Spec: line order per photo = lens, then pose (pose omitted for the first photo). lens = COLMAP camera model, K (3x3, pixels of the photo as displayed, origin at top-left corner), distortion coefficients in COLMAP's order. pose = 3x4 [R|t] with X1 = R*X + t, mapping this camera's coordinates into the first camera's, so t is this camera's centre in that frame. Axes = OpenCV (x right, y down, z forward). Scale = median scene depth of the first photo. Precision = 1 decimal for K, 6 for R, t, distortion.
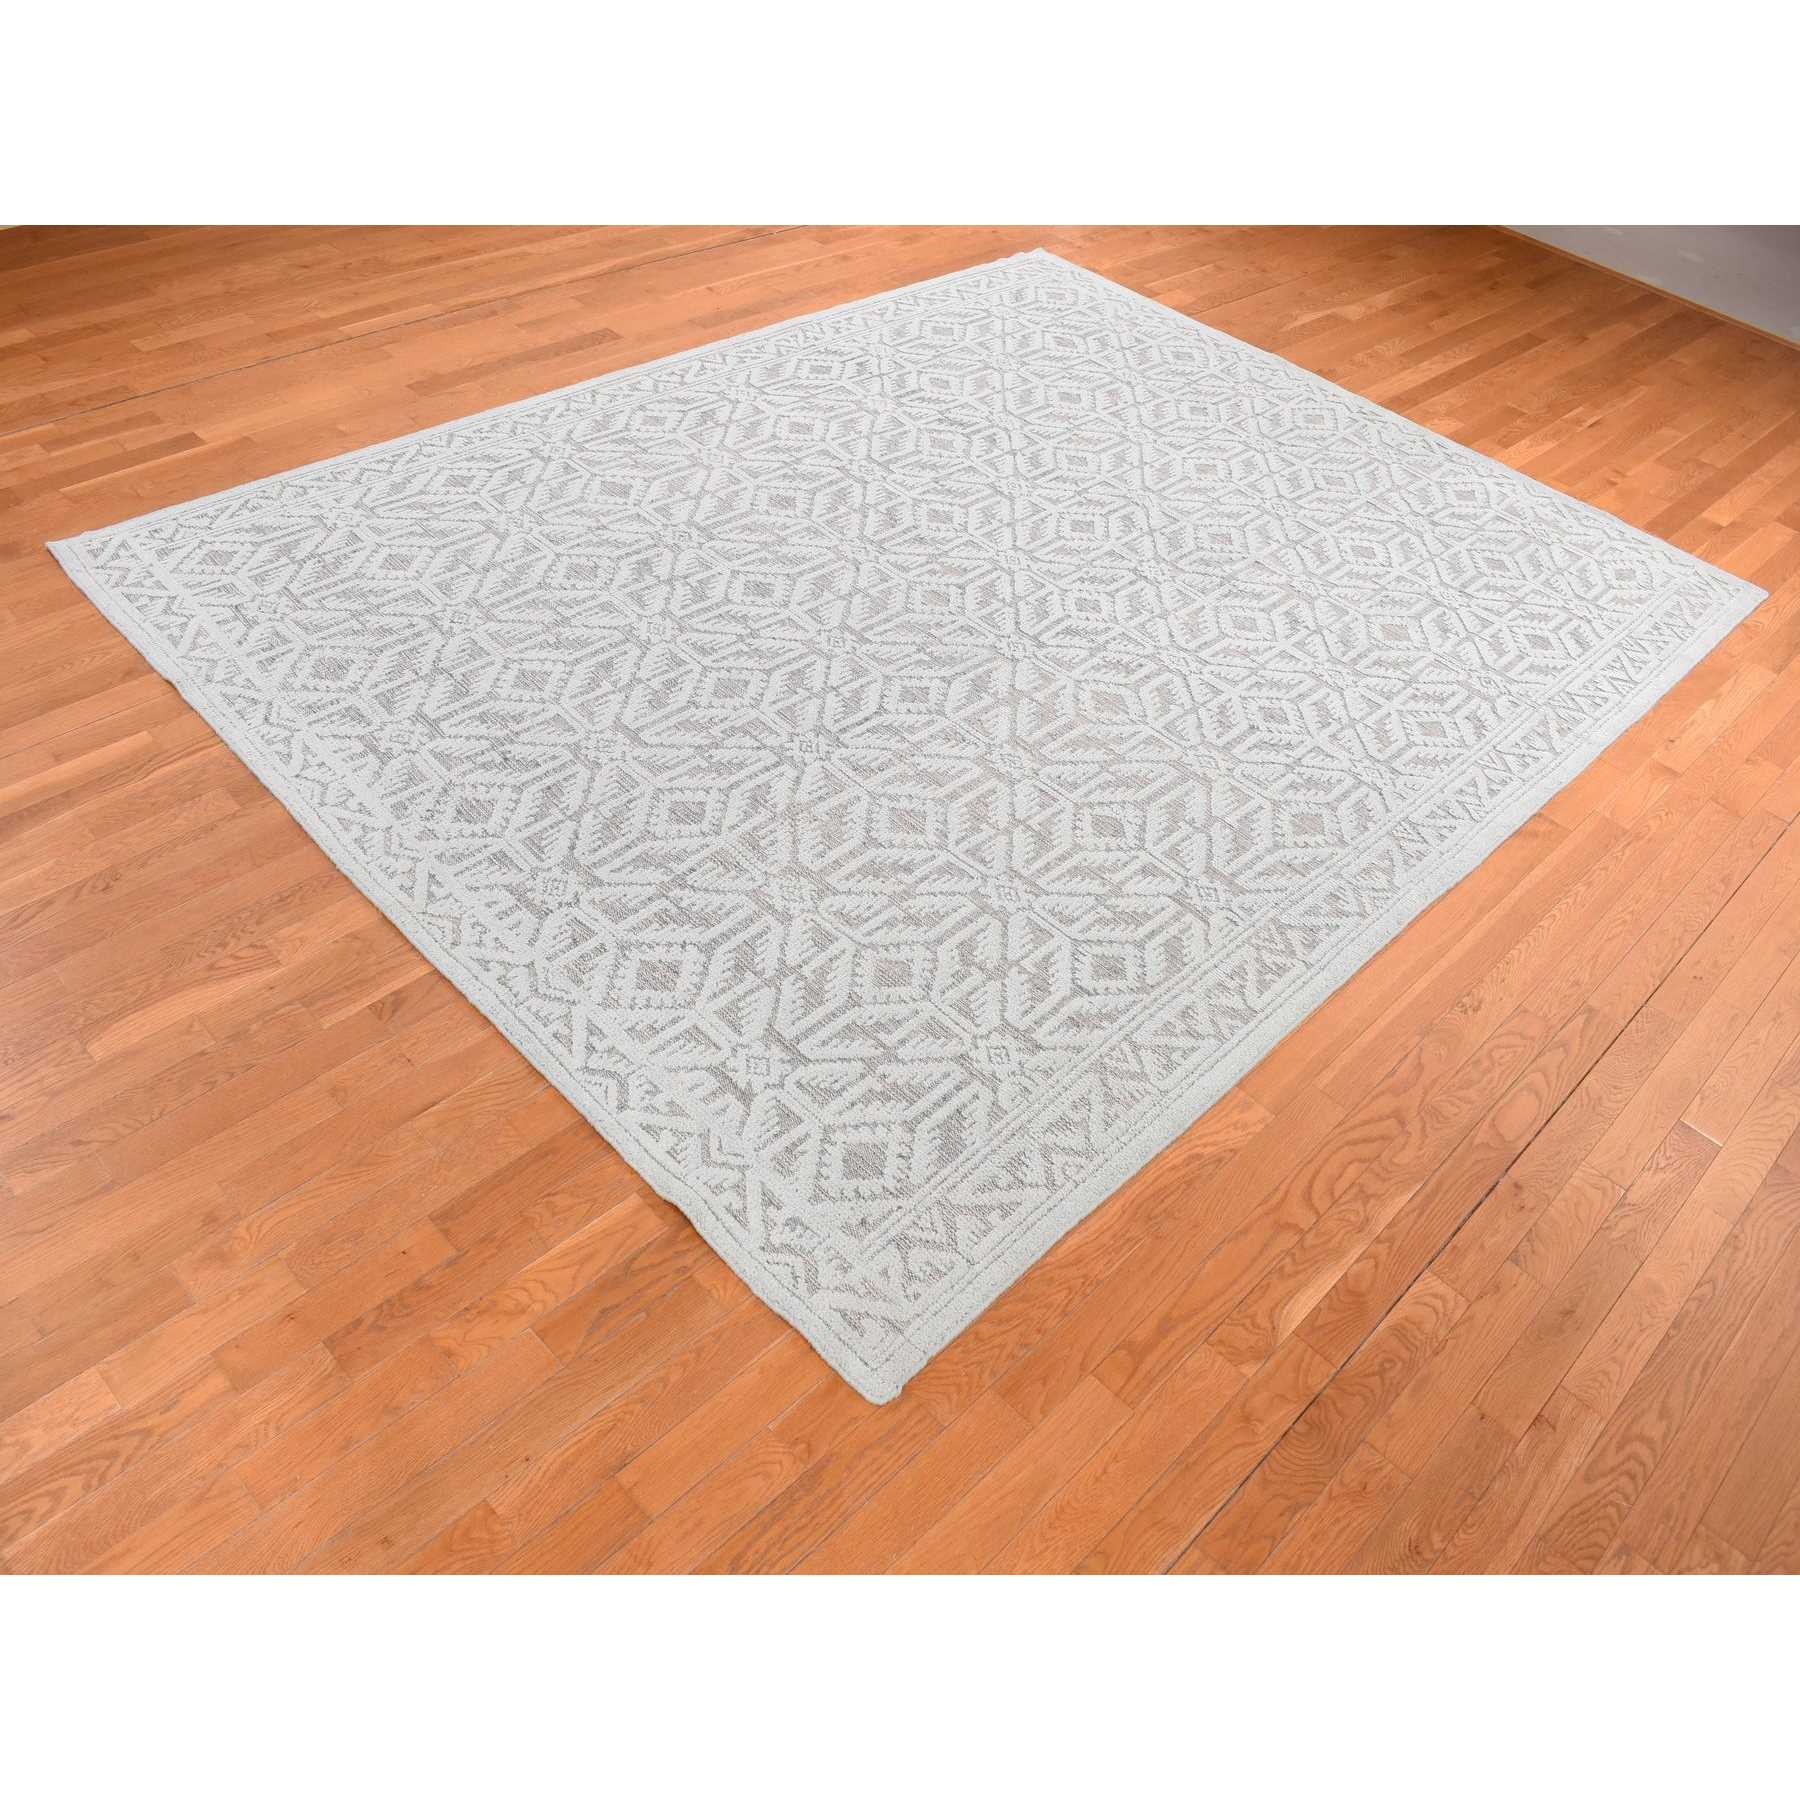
lens RADIAL K [[1309.7, 0, 905.3], [0, 1309.7, 889.6], [0, 0, 1]] dist [-0.065879, 0.000896]
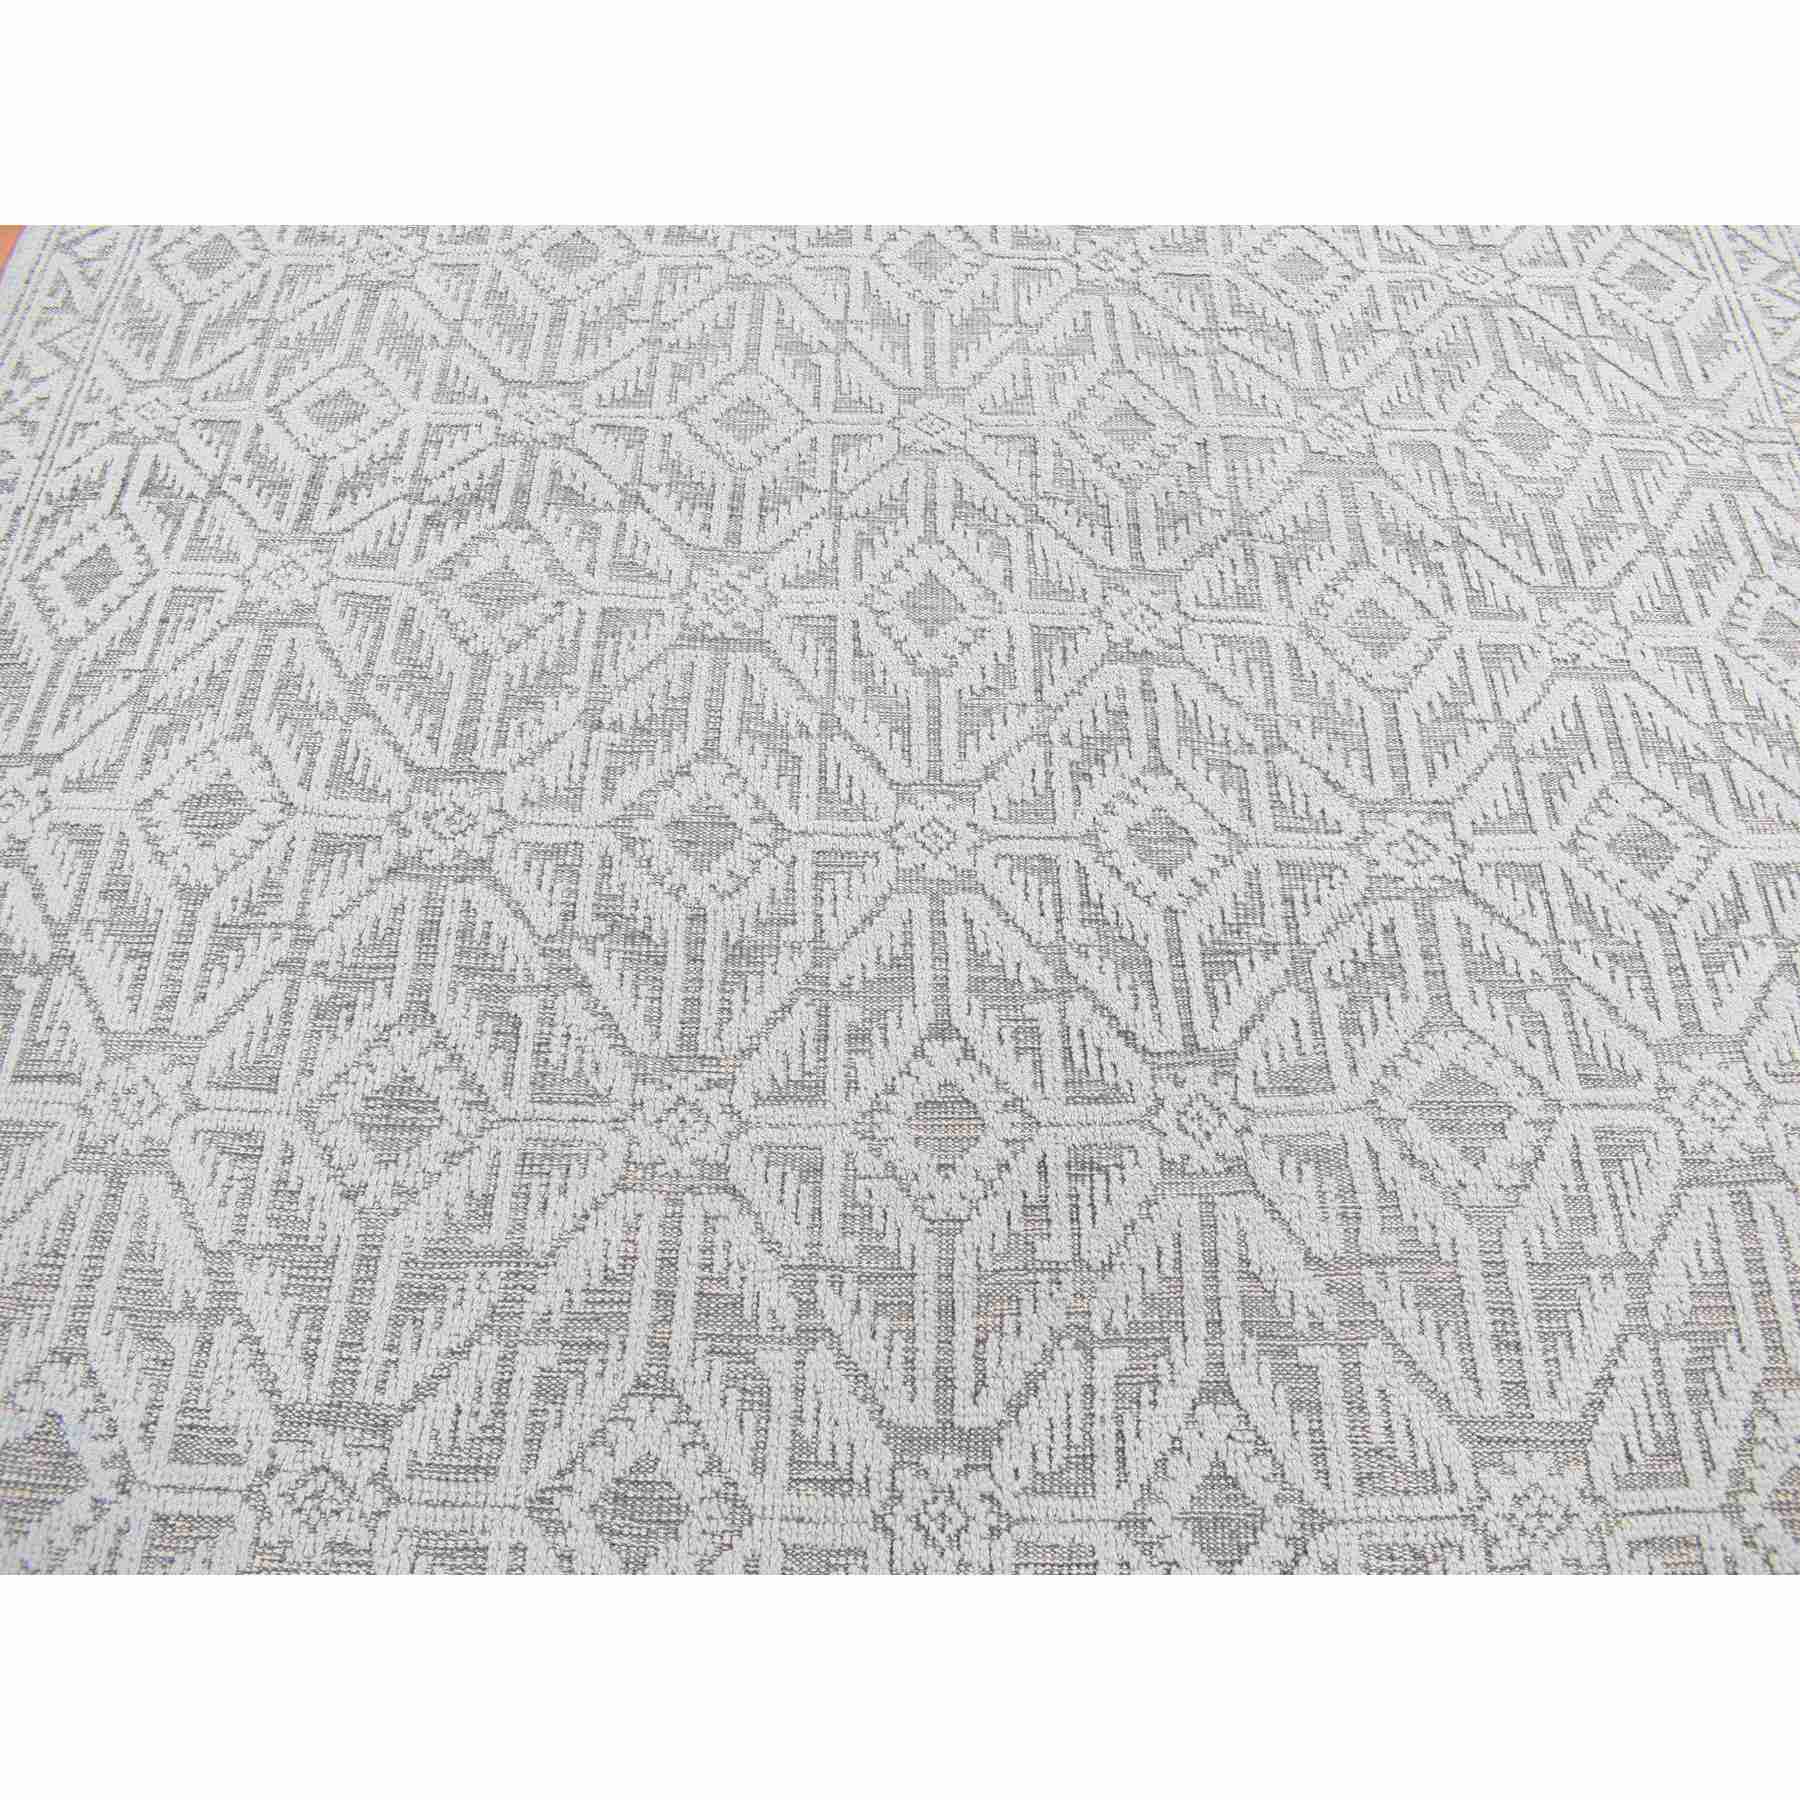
lens RADIAL K [[1260.9, 0, 887.1], [0, 1260.9, 917.9], [0, 0, 1]] dist [-0.071422, 0.003109]
pose [[0.750277, -0.643299, 0.152482, -0.009857], [0.539294, 0.728930, 0.421691, -0.558220], [-0.382422, -0.234152, 0.893827, 0.867108]]
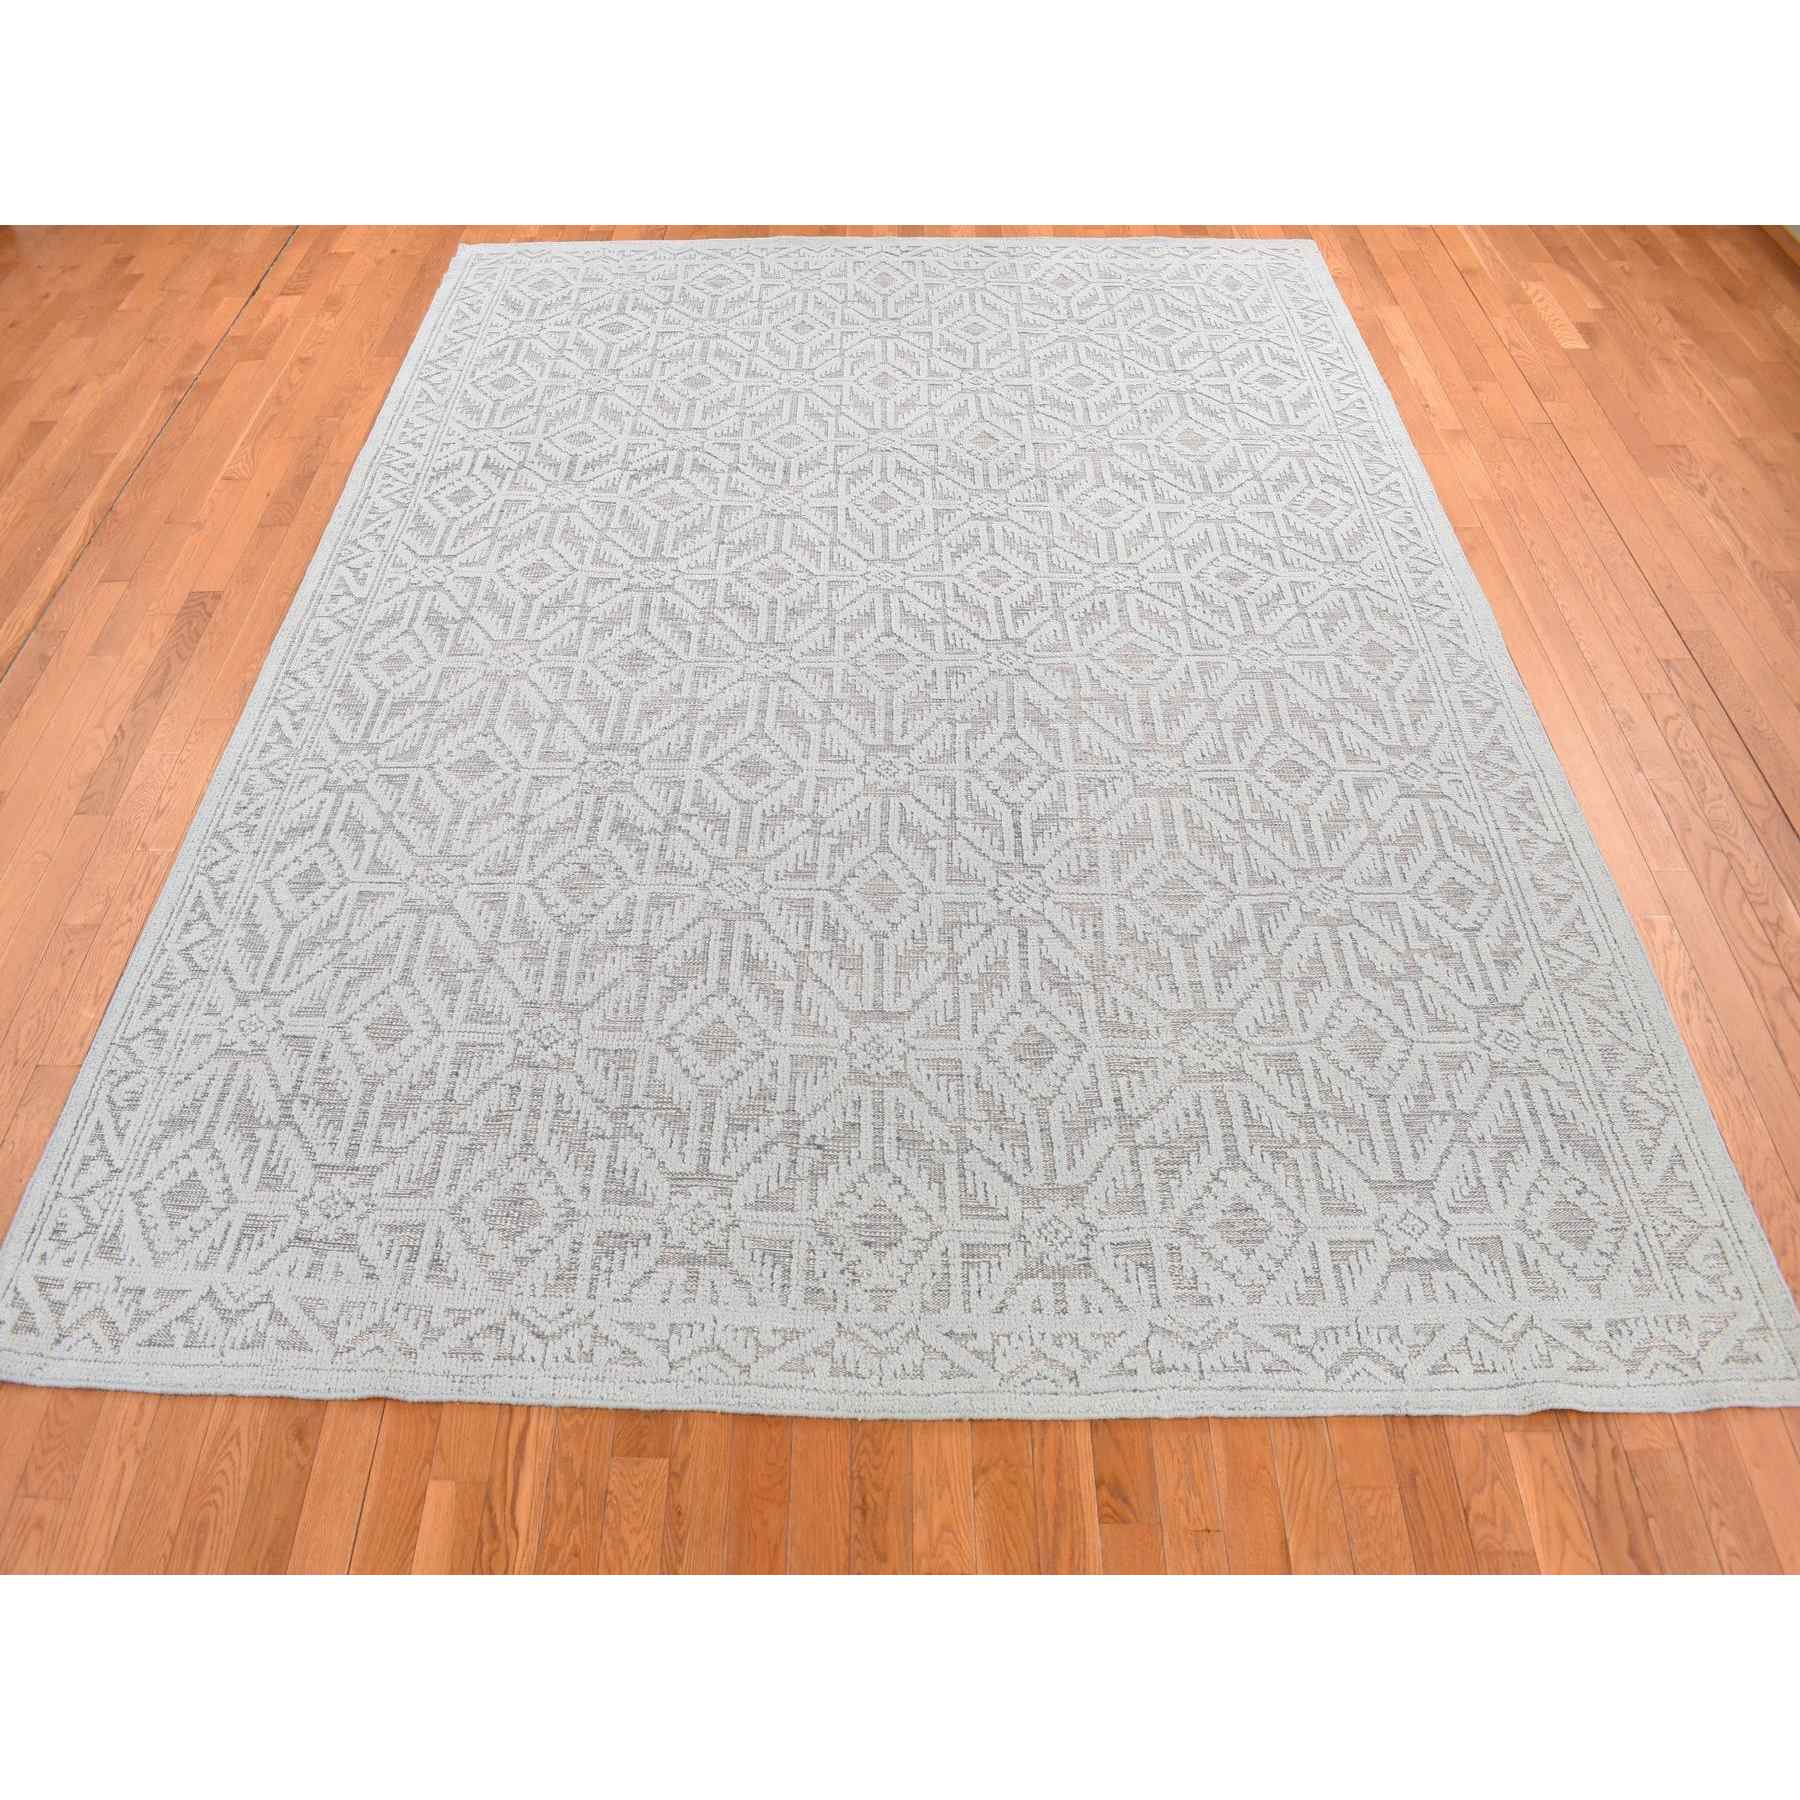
lens RADIAL K [[1260.9, 0, 914.5], [0, 1260.9, 913.9], [0, 0, 1]] dist [-0.071422, 0.003109]
pose [[0.729866, -0.602529, 0.322886, -0.420541], [0.556200, 0.798031, 0.231925, -0.347286], [-0.397414, 0.010316, 0.917581, 0.304635]]
